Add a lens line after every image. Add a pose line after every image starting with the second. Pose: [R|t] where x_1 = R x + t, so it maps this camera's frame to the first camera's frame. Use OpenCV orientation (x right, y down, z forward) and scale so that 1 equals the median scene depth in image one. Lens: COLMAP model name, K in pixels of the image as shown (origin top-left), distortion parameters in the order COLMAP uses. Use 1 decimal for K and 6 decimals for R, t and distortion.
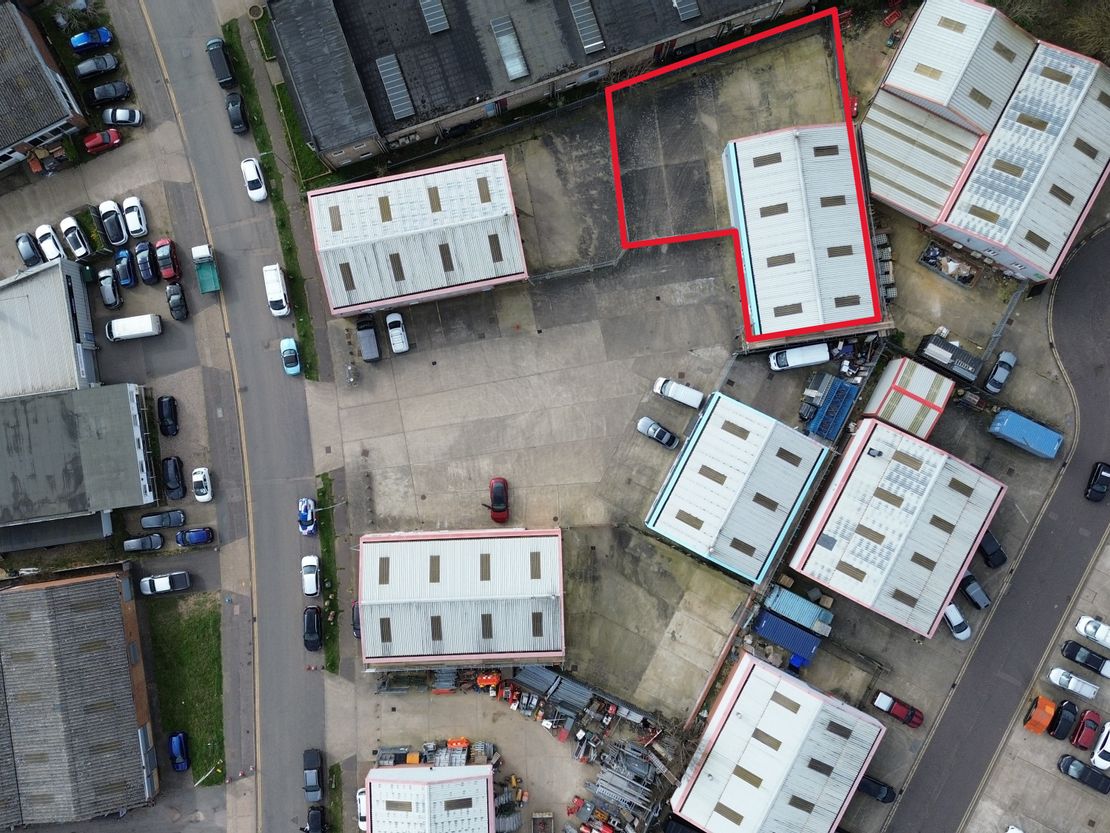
lens RADIAL K [[1037.9, 0, 547.6], [0, 1037.9, 403.6], [0, 0, 1]] dist [0.031109, 0.000000]
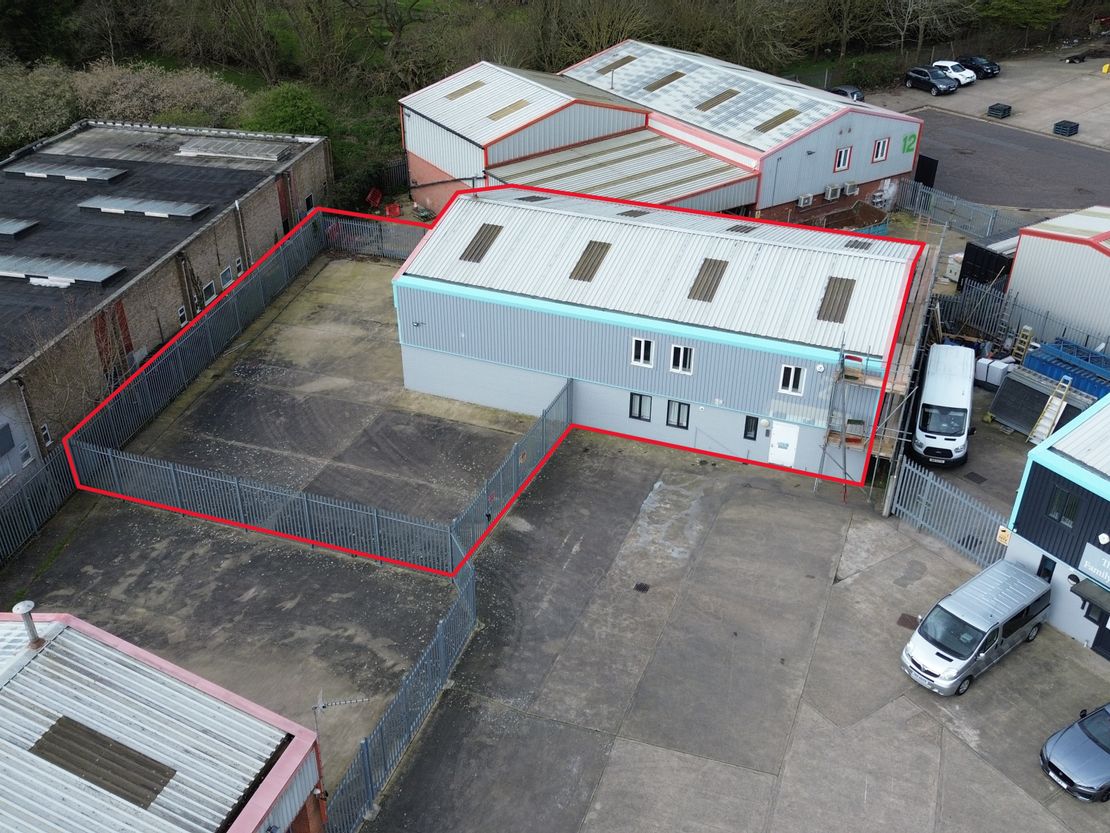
lens RADIAL K [[1037.9, 0, 546.9], [0, 1037.9, 416.9], [0, 0, 1]] dist [0.031109, 0.000000]
pose [[0.509065, -0.450883, 0.733183, -0.121476], [0.860661, 0.277260, -0.427071, -0.005112], [-0.010723, 0.848429, 0.529201, 0.807929]]
